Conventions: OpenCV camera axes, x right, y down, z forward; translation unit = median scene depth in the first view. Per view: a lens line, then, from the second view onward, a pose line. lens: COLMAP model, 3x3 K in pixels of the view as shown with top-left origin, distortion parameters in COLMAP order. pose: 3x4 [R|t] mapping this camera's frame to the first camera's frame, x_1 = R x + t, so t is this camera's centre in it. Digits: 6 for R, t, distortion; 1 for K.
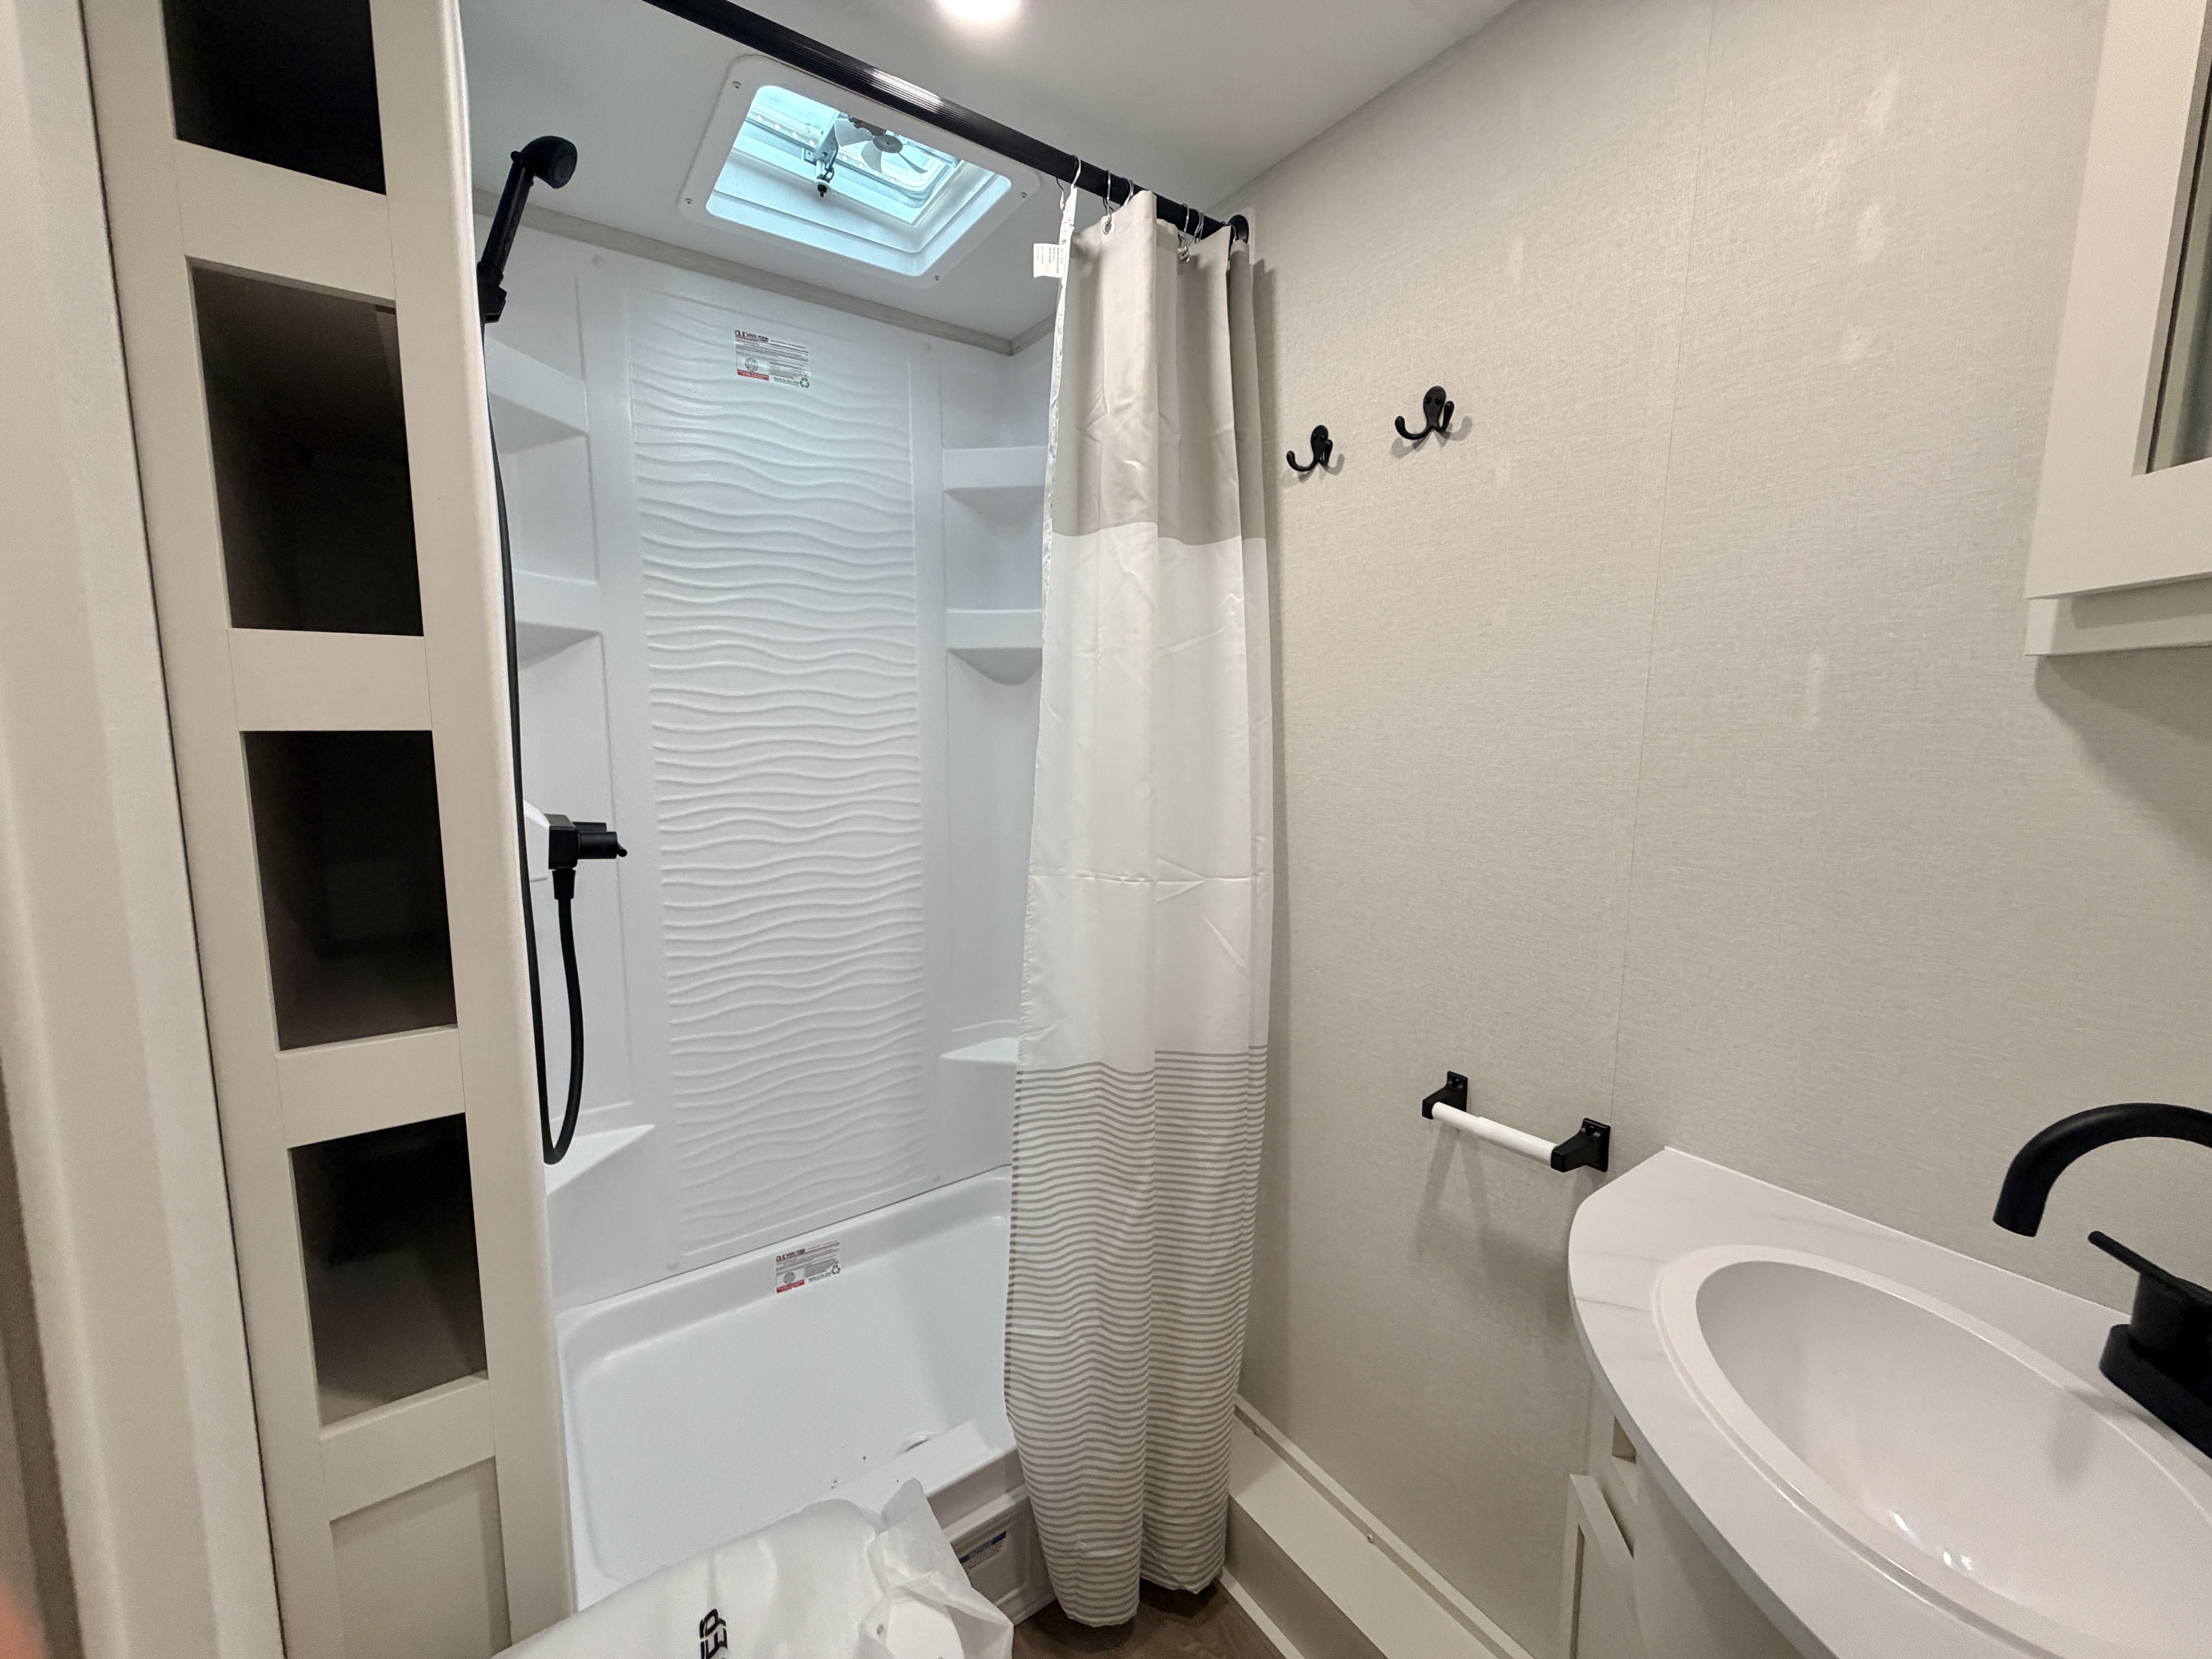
lens RADIAL K [[882.0, 0, 1098.4], [0, 882.0, 829.4], [0, 0, 1]] dist [-0.000351, 0.000672]
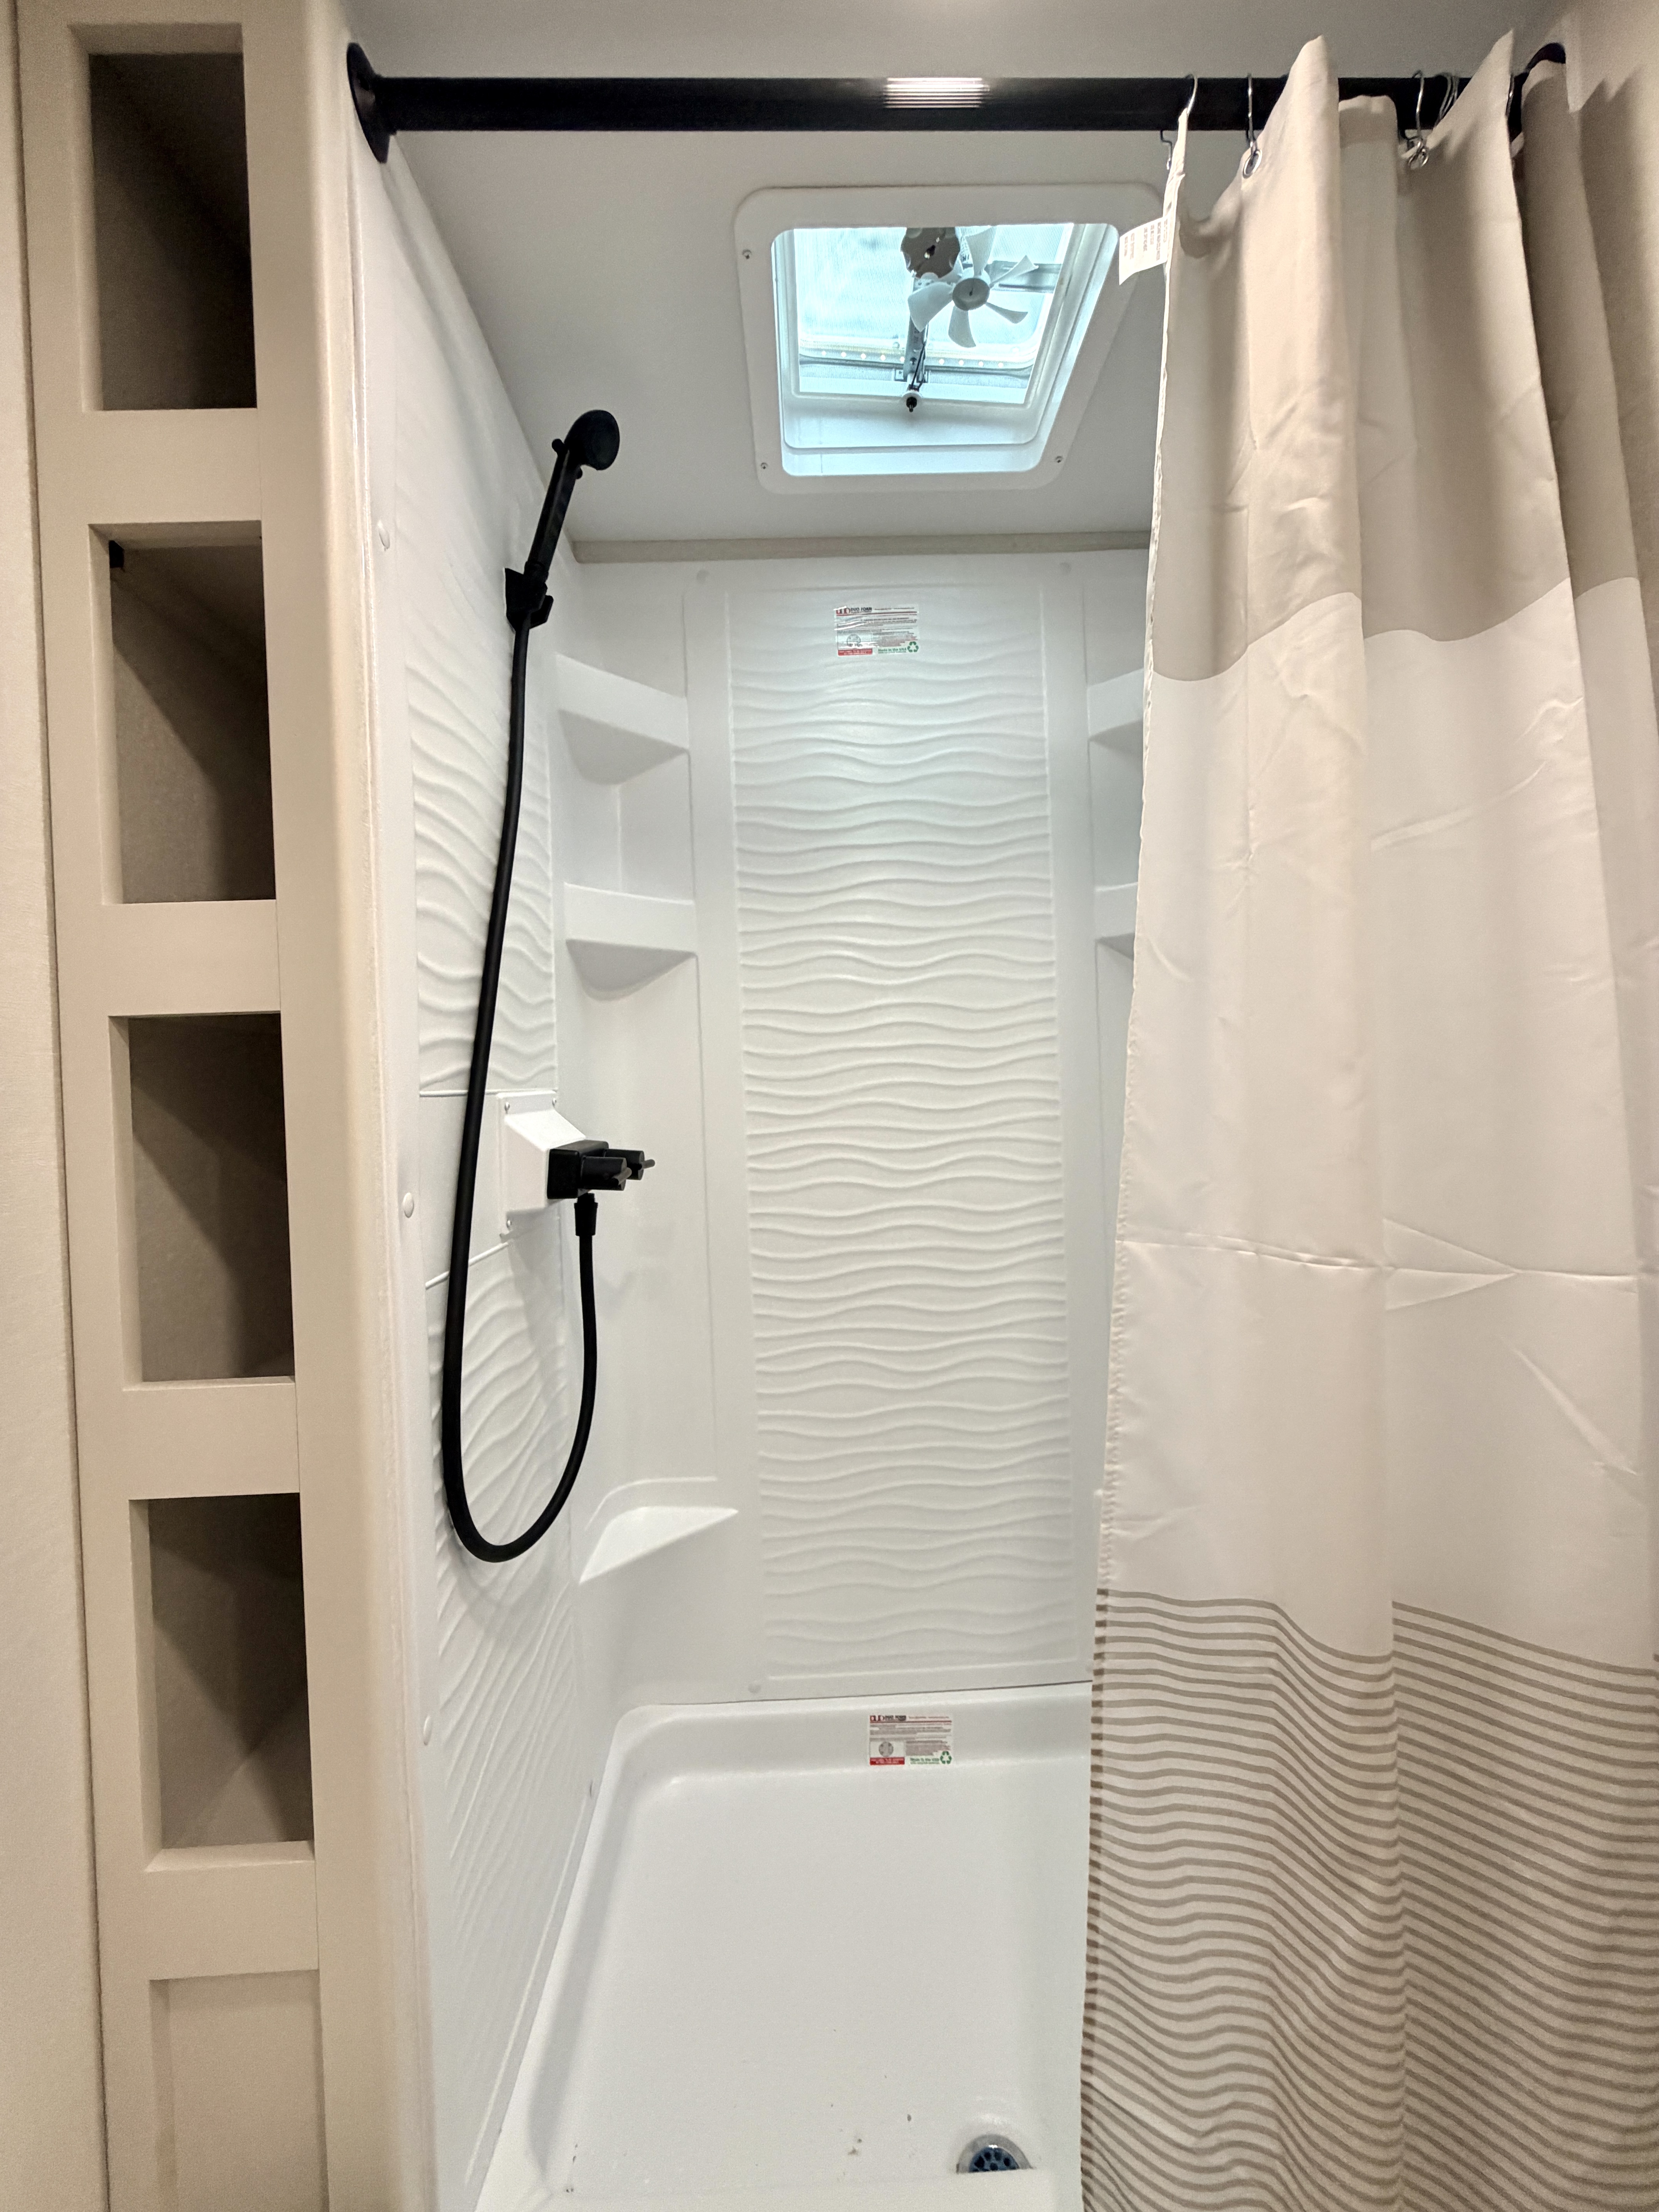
lens RADIAL K [[882.0, 0, 833.4], [0, 882.0, 1101.7], [0, 0, 1]] dist [-0.000351, 0.000672]
pose [[0.829044, -0.027736, -0.558496, 0.086641], [-0.032245, 0.994736, -0.097266, 0.022426], [0.558254, 0.098646, 0.823785, 0.380532]]
